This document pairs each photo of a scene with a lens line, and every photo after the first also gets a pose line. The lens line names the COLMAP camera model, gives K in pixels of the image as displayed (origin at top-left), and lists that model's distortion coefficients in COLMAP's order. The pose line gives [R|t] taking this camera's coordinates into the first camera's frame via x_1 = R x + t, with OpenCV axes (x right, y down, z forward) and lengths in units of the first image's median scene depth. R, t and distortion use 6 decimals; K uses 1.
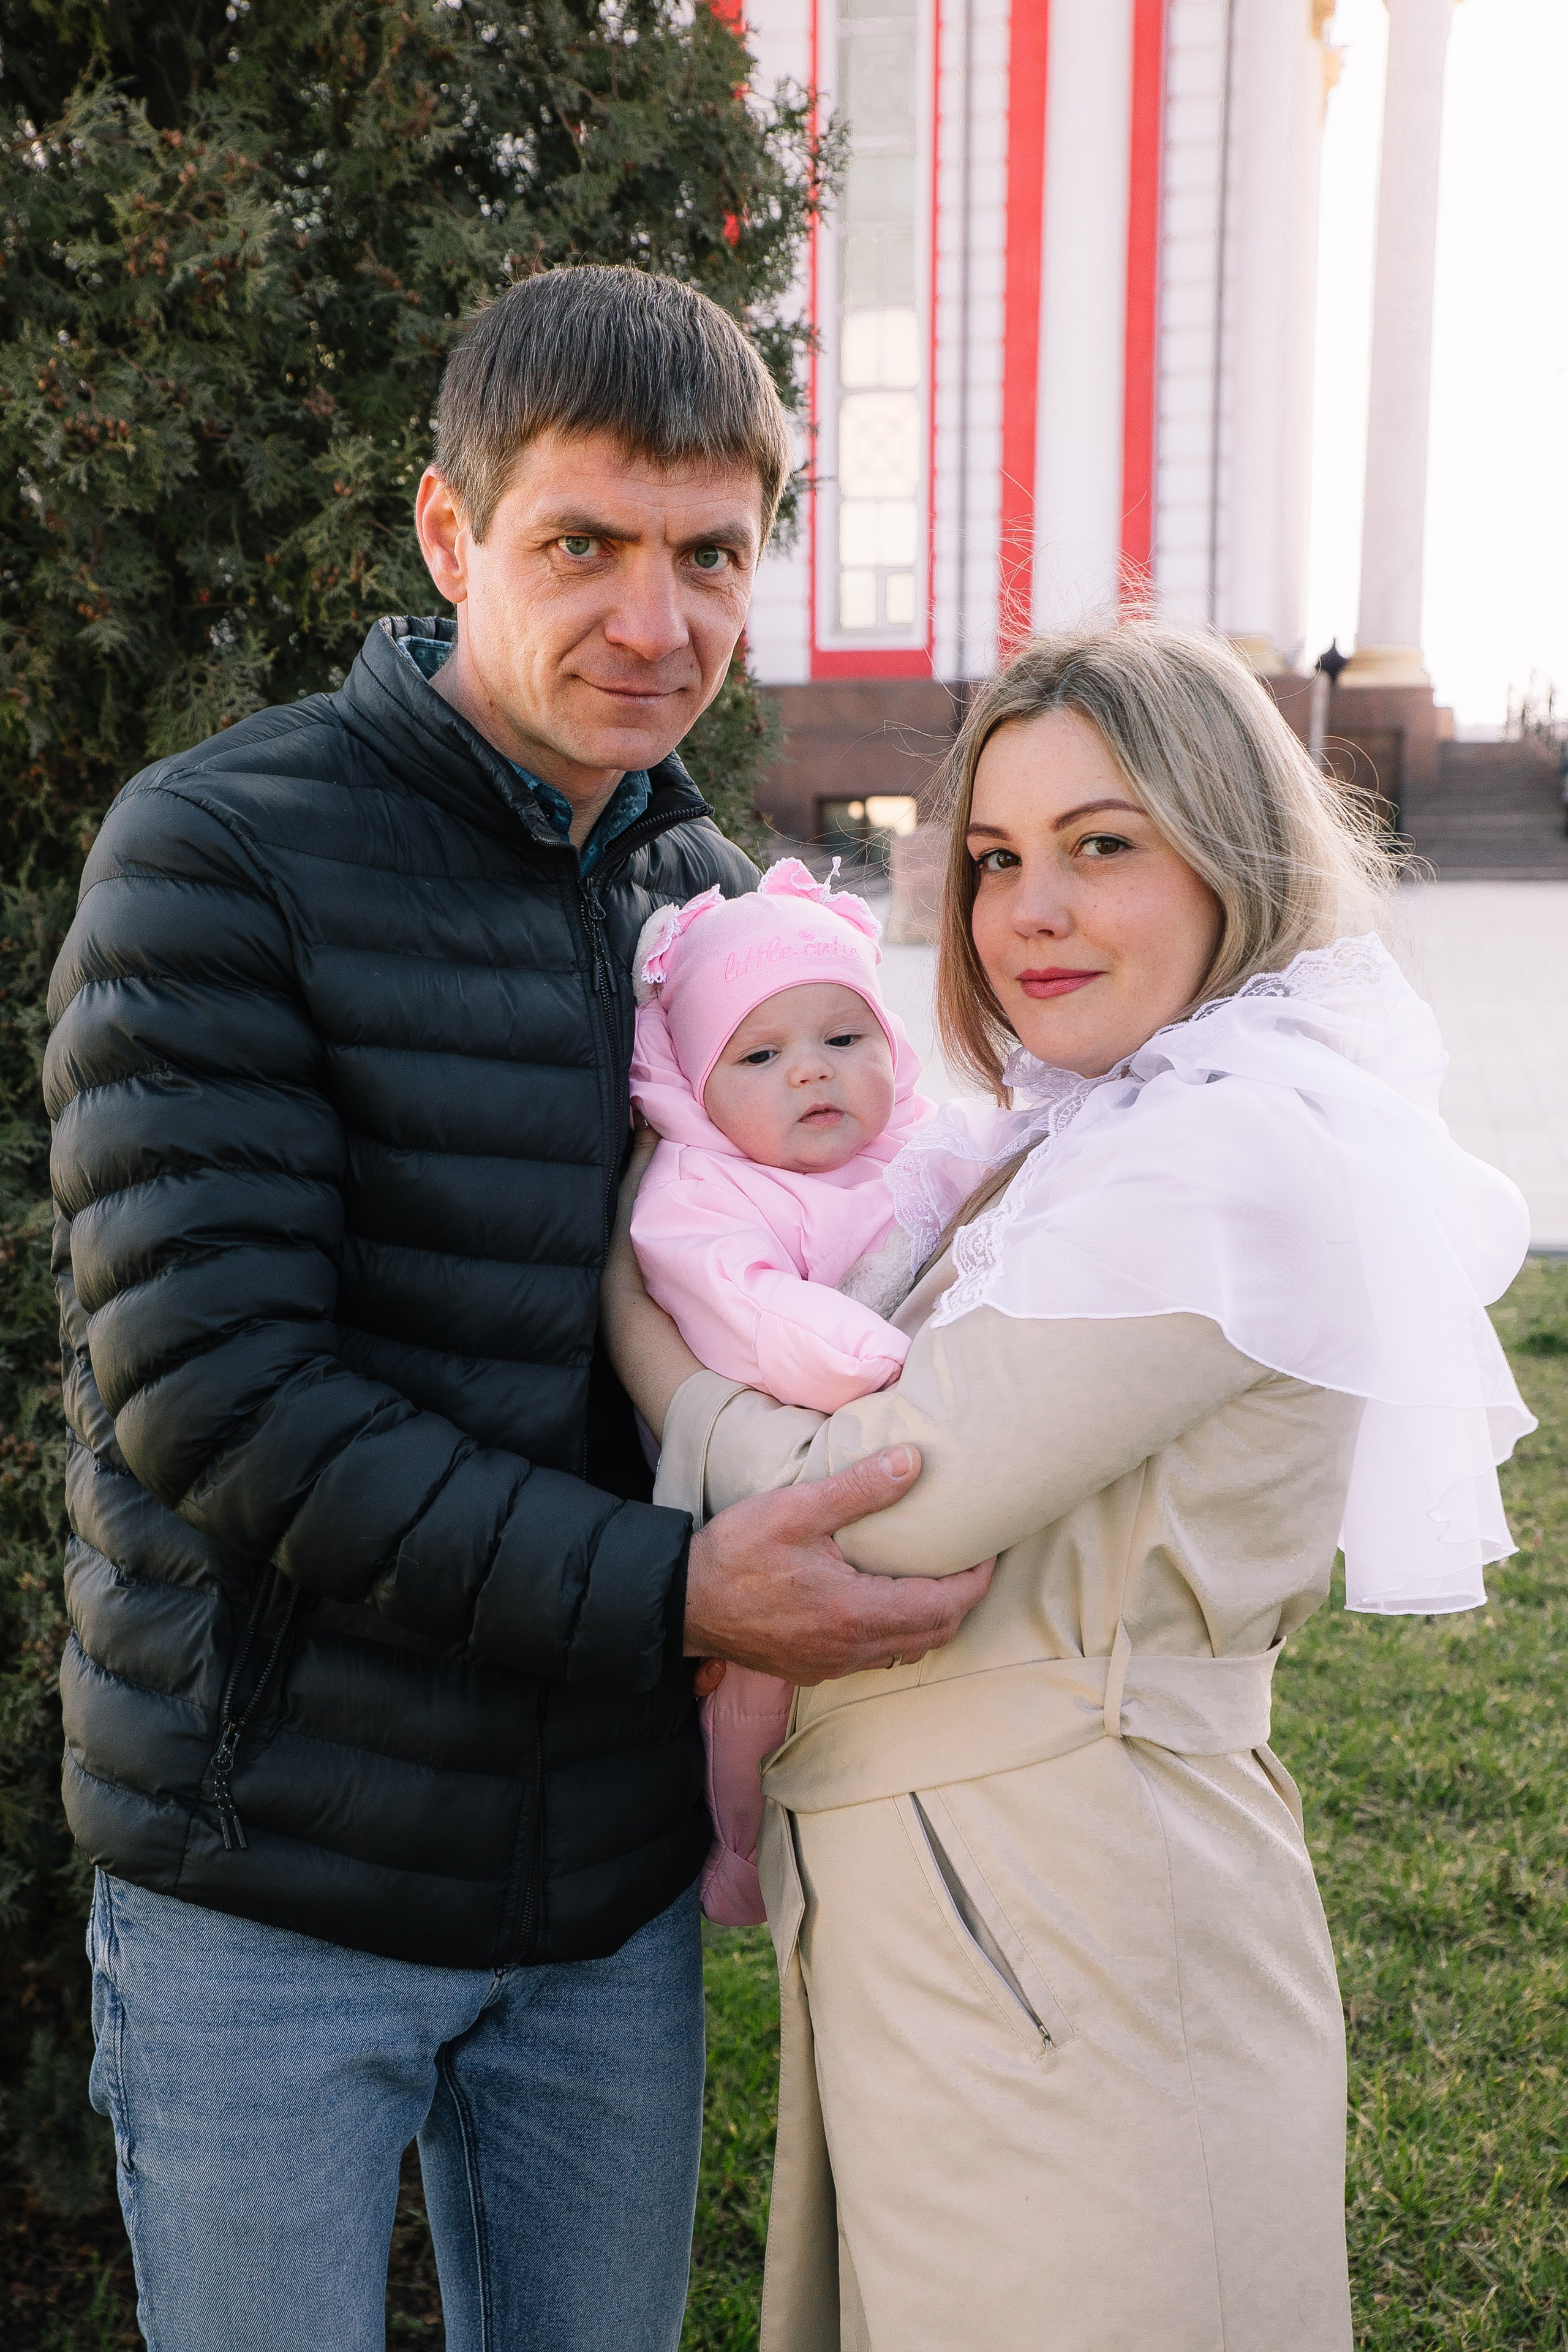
lens RADIAL K [[3144.0, 0, 776.6], [0, 3144.0, 1179.8], [0, 0, 1]] dist [0.333866, 0.000000]
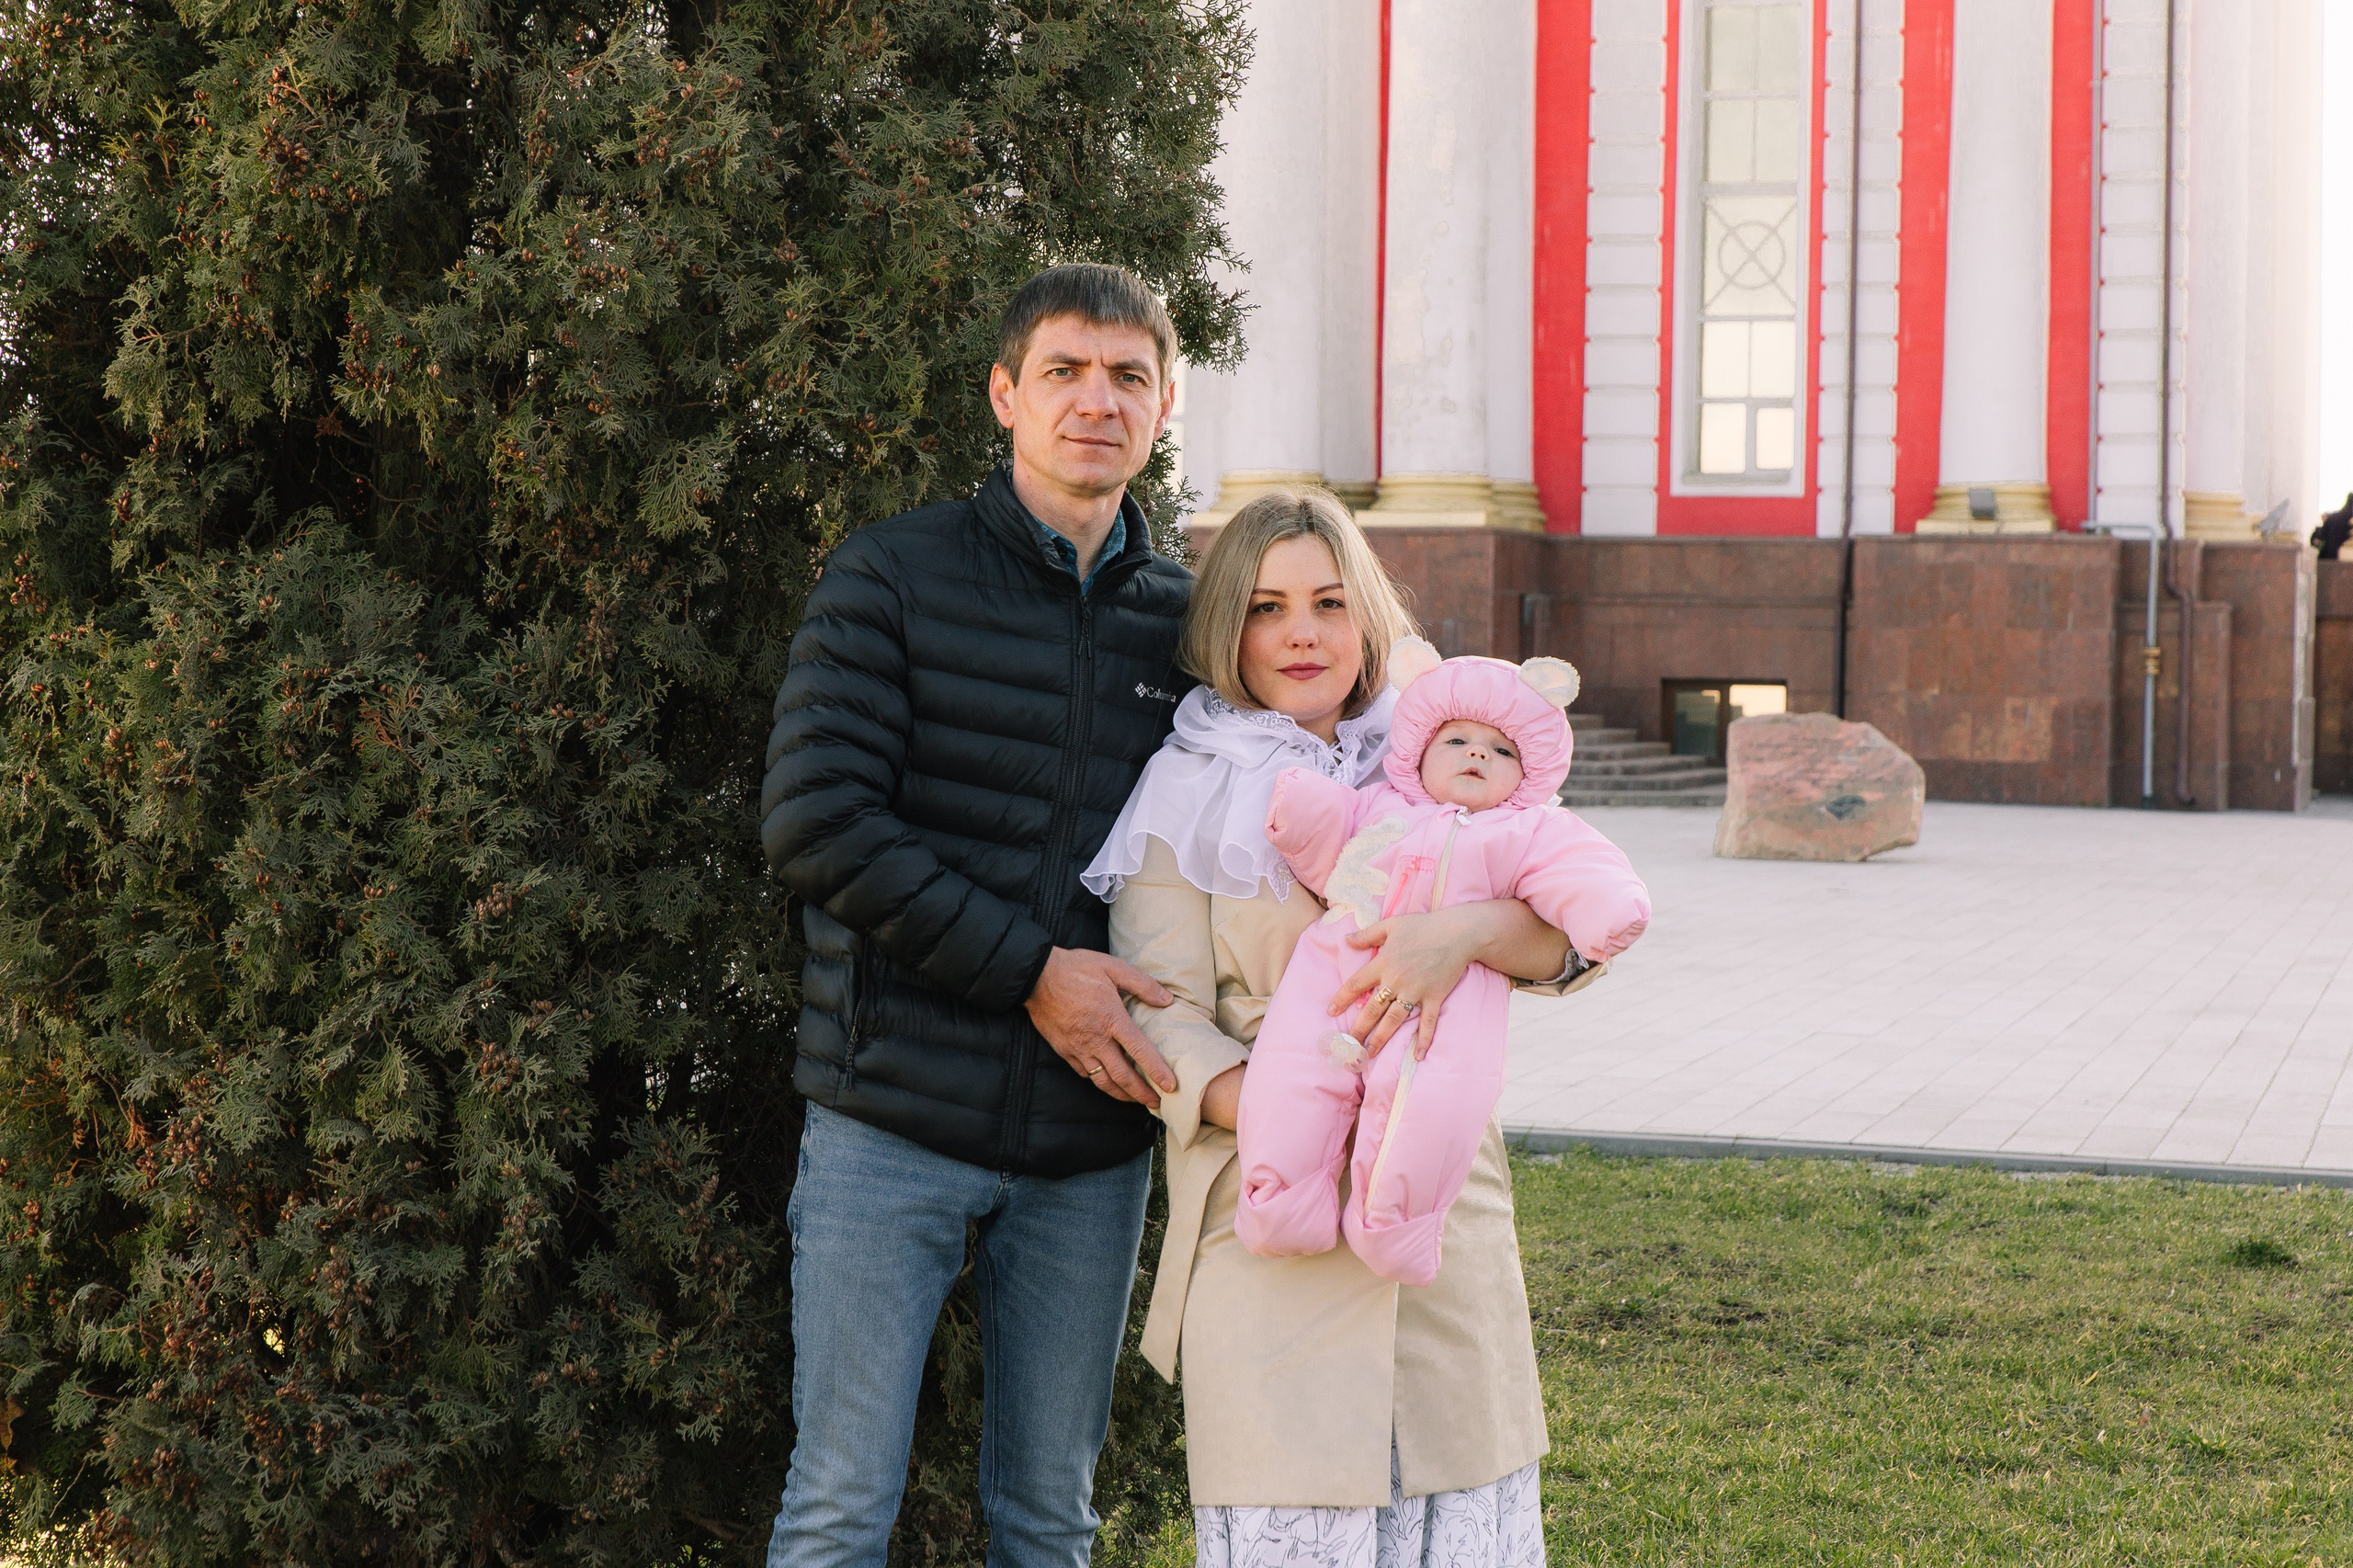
lens RADIAL K [[4013.9, 0, 1188.9], [0, 4013.9, 778.0], [0, 0, 1]] dist [0.107958, 0.000000]
pose [[0.993925, 0.029190, -0.106117, 0.190408], [-0.039089, 0.994951, -0.092433, 0.106738], [0.102883, 0.096020, 0.990048, -0.535360]]
